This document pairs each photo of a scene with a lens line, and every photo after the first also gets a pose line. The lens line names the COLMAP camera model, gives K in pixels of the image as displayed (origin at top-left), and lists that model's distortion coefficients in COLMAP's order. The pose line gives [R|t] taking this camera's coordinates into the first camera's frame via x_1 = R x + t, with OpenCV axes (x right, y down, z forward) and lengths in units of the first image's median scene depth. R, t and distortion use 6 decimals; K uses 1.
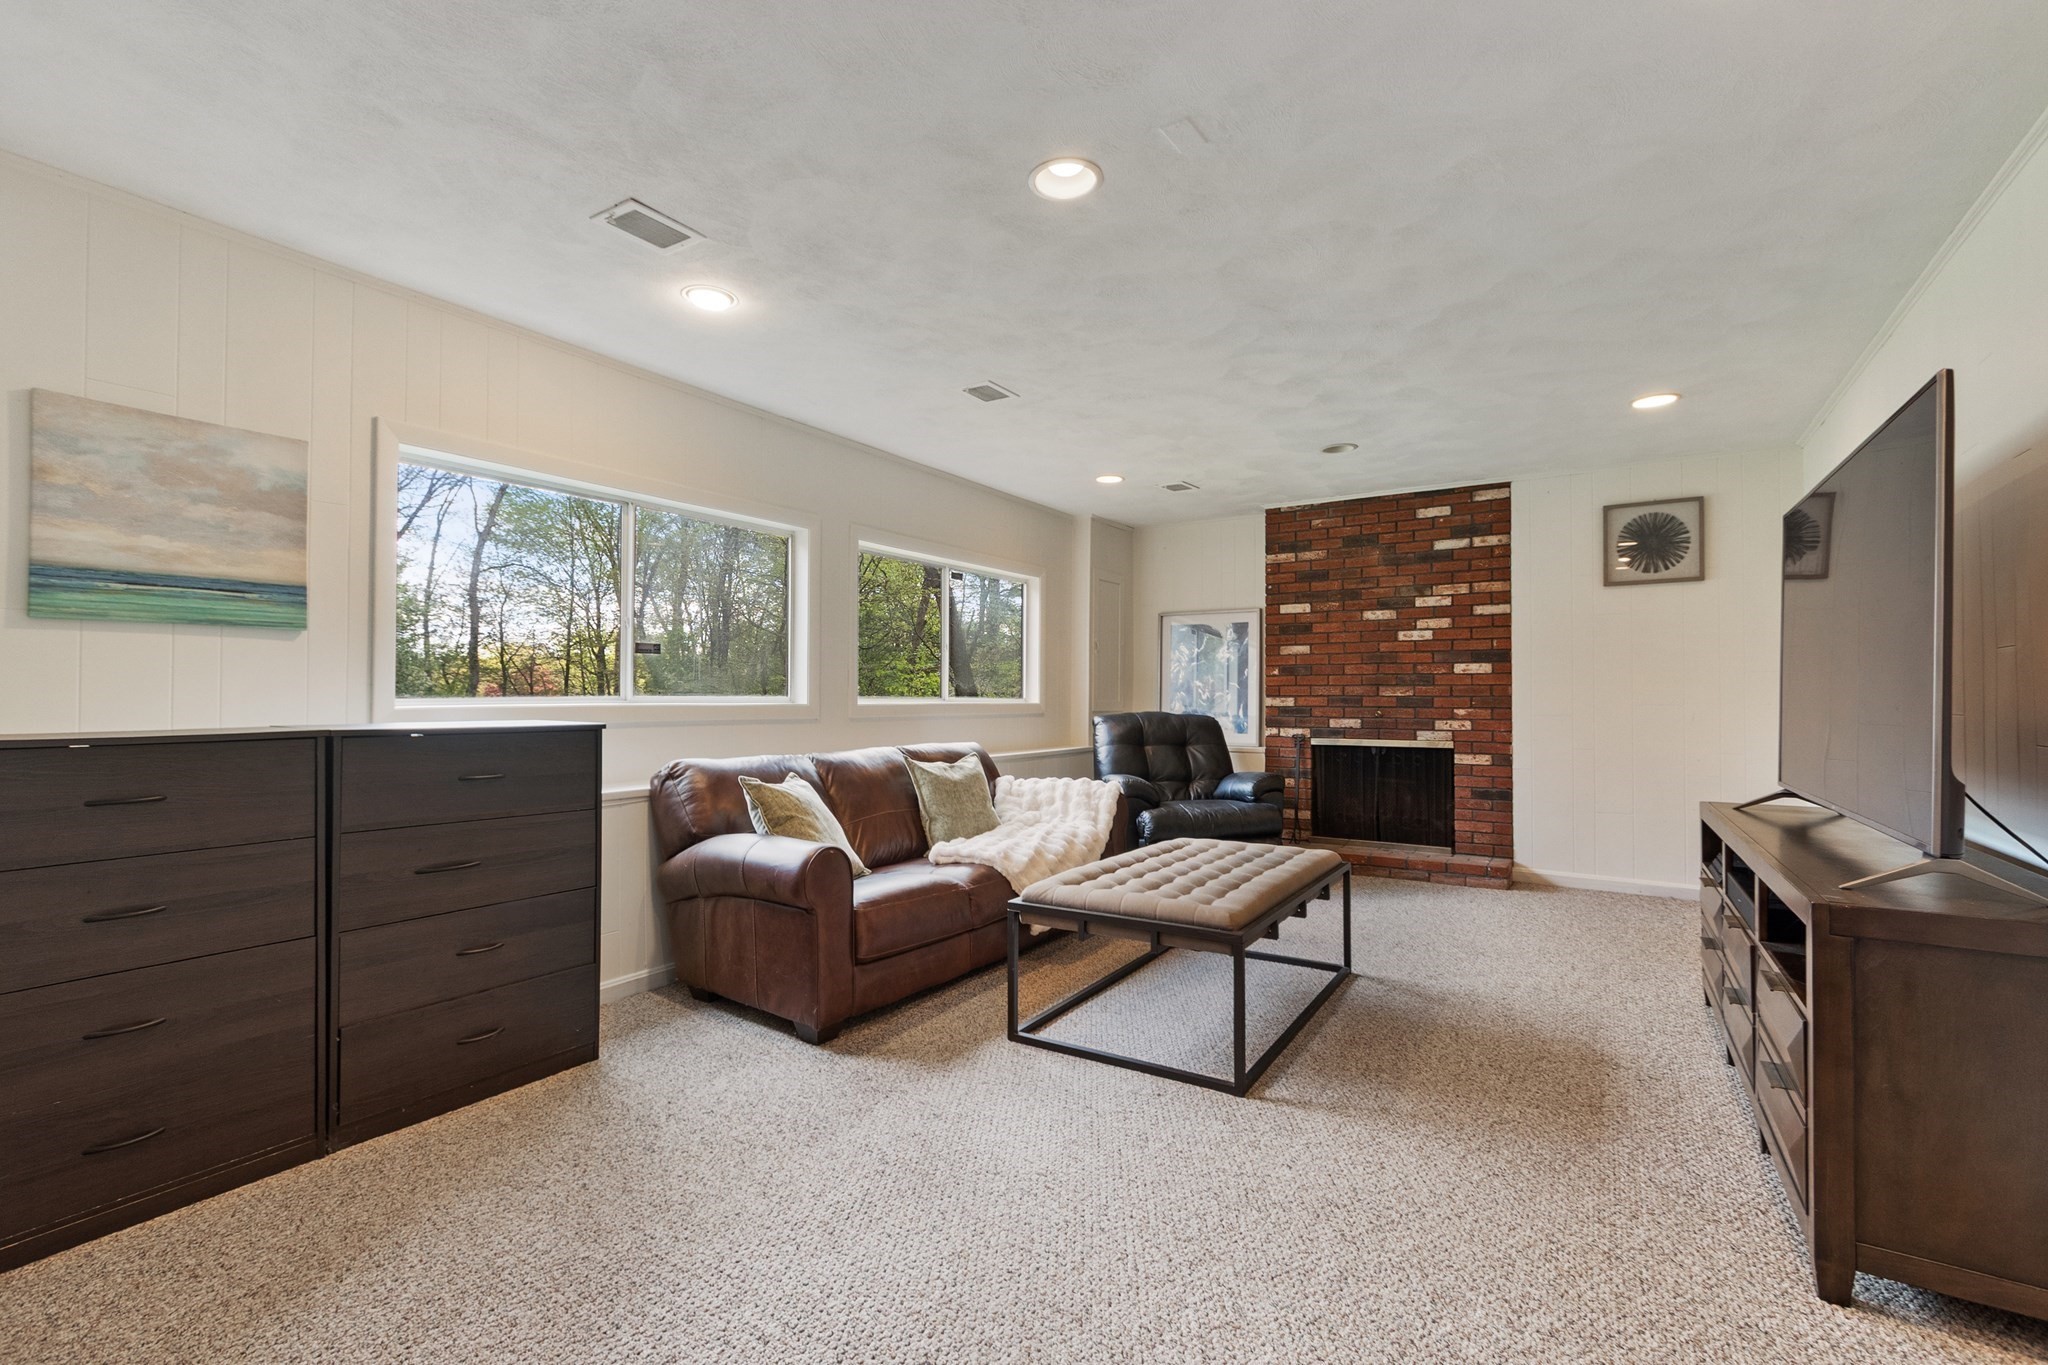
lens RADIAL K [[902.4, 0, 1022.9], [0, 902.4, 689.5], [0, 0, 1]] dist [-0.001952, 0.001534]
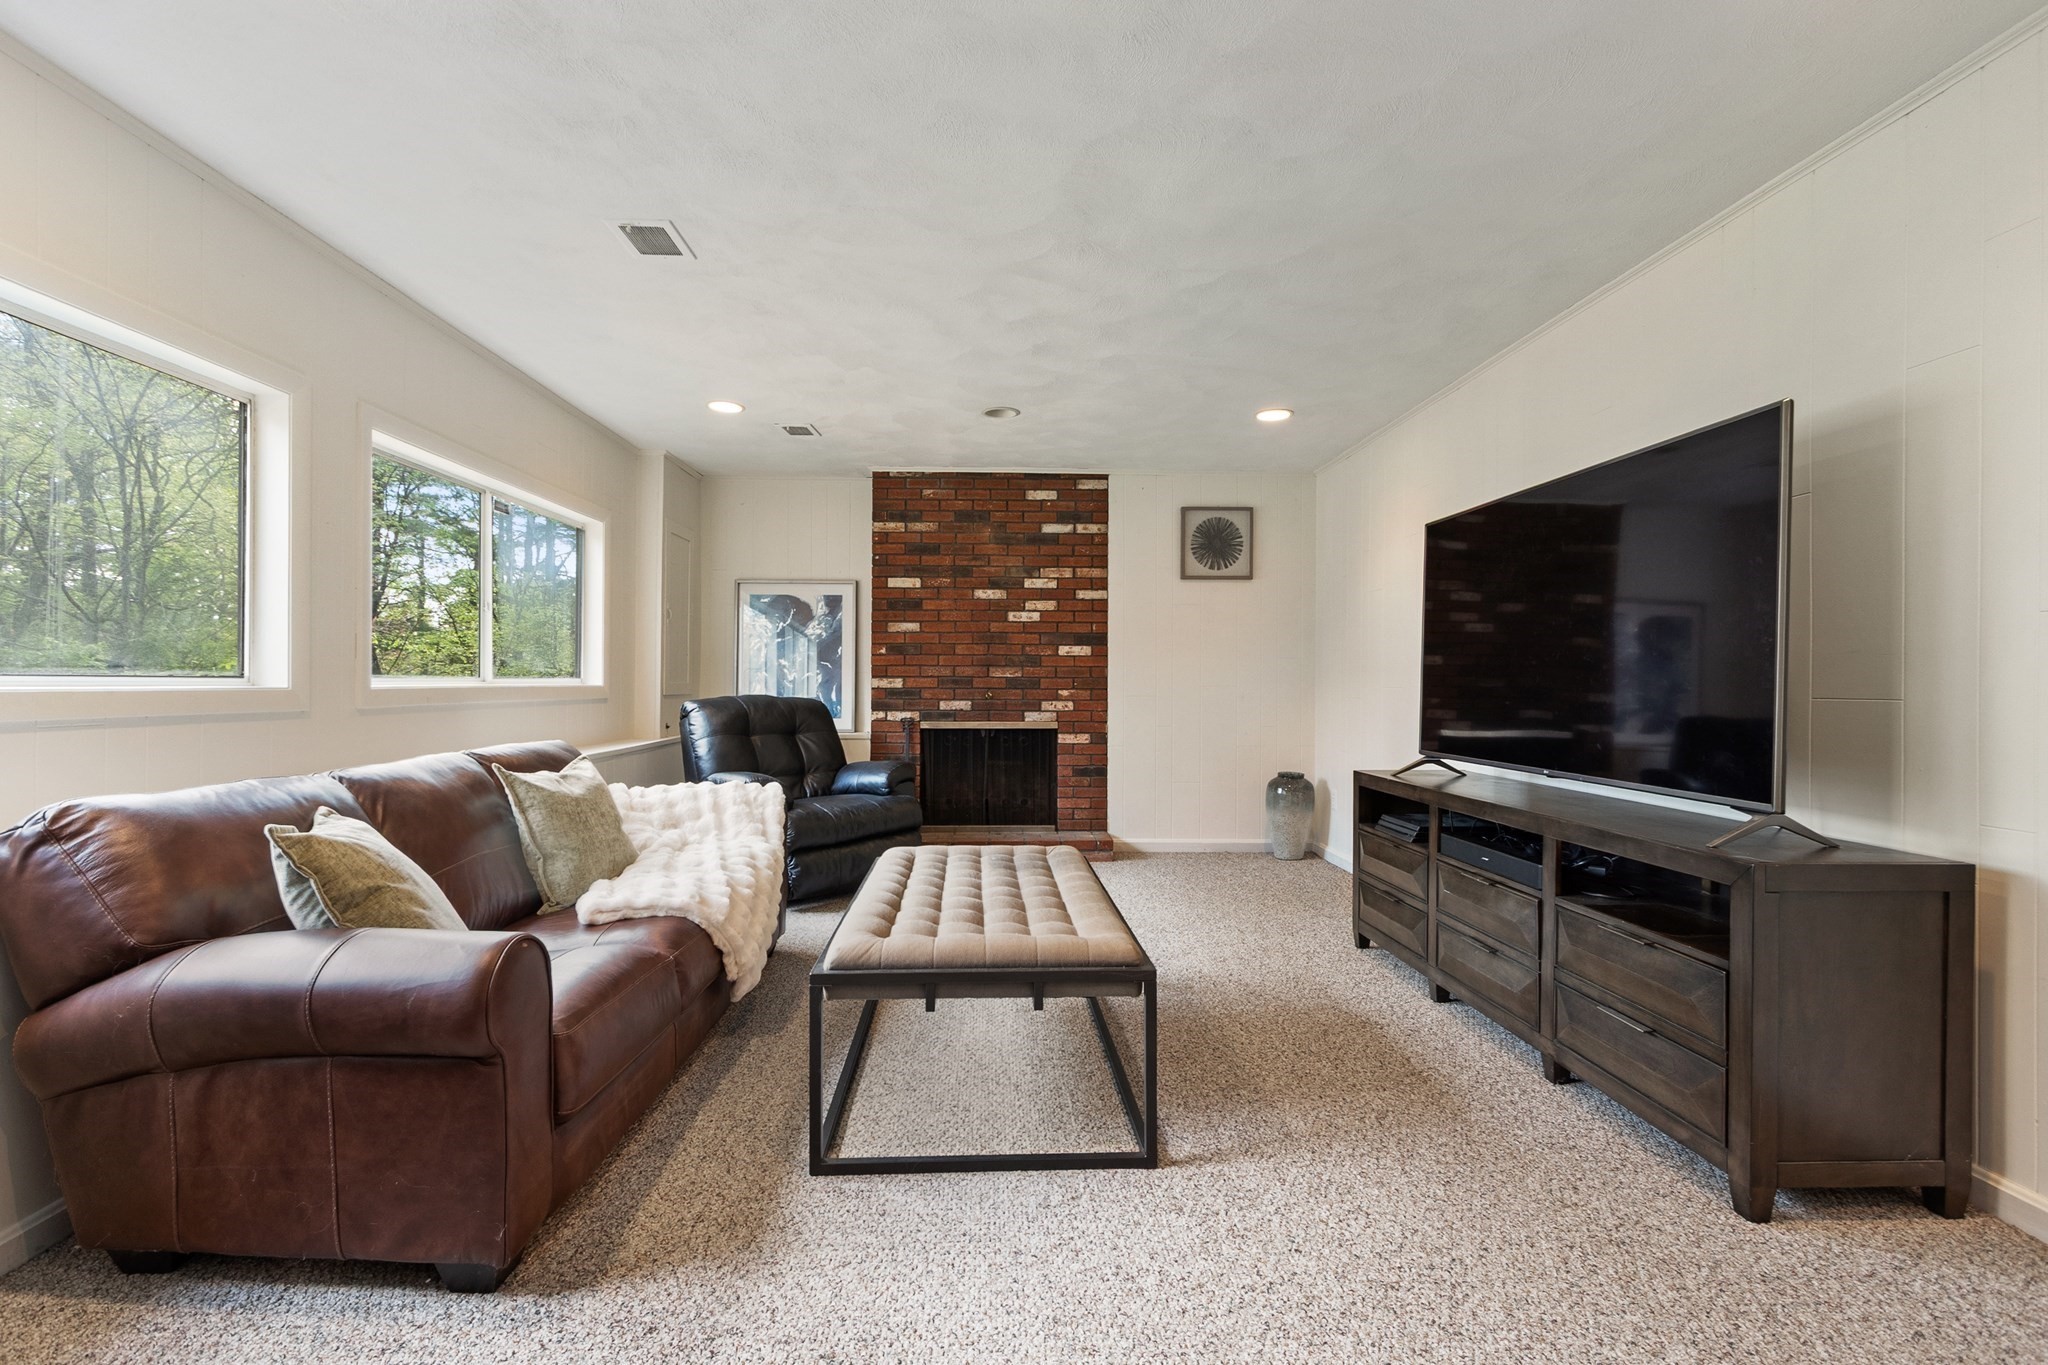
lens RADIAL K [[902.4, 0, 1021.0], [0, 902.4, 684.6], [0, 0, 1]] dist [-0.001952, 0.001534]
pose [[0.822094, -0.001787, 0.569349, -0.179763], [-0.006508, 0.999900, 0.012536, 0.003881], [-0.569315, -0.014011, 0.822000, 0.229934]]
